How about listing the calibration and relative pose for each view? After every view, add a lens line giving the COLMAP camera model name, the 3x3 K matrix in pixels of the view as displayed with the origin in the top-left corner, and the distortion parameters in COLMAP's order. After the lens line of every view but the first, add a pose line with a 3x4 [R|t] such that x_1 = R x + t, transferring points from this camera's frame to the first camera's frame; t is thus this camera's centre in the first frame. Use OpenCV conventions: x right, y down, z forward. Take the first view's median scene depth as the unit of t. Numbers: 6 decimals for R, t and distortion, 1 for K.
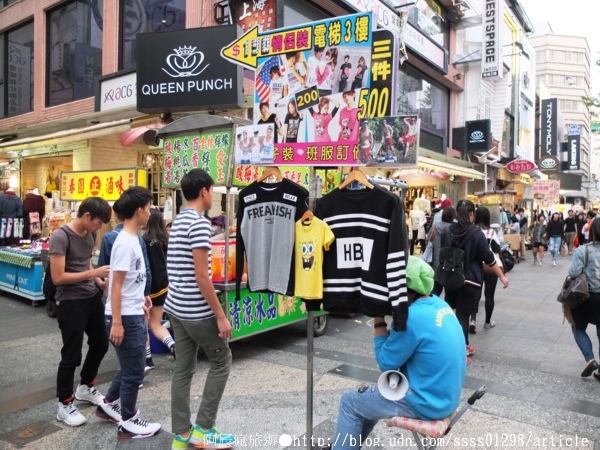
lens RADIAL K [[472.9, 0, 300.0], [0, 472.9, 223.9], [0, 0, 1]] dist [-0.056813, 0.041206]
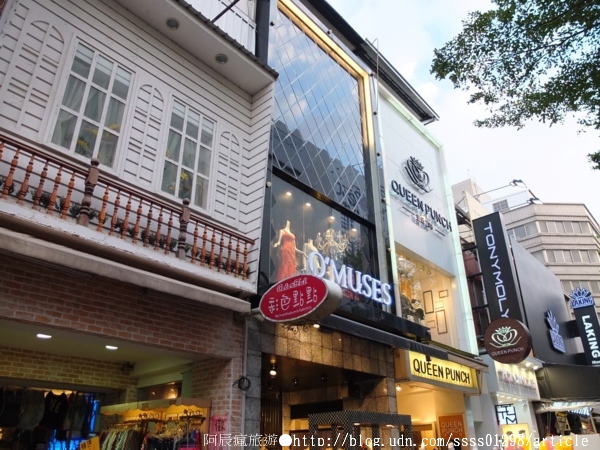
lens RADIAL K [[472.9, 0, 300.4], [0, 472.9, 225.9], [0, 0, 1]] dist [-0.056813, 0.041206]
pose [[0.995352, -0.058883, -0.076211, 0.293704], [0.015952, 0.881187, -0.472498, -0.014070], [0.094978, 0.469086, 0.878031, 0.421066]]
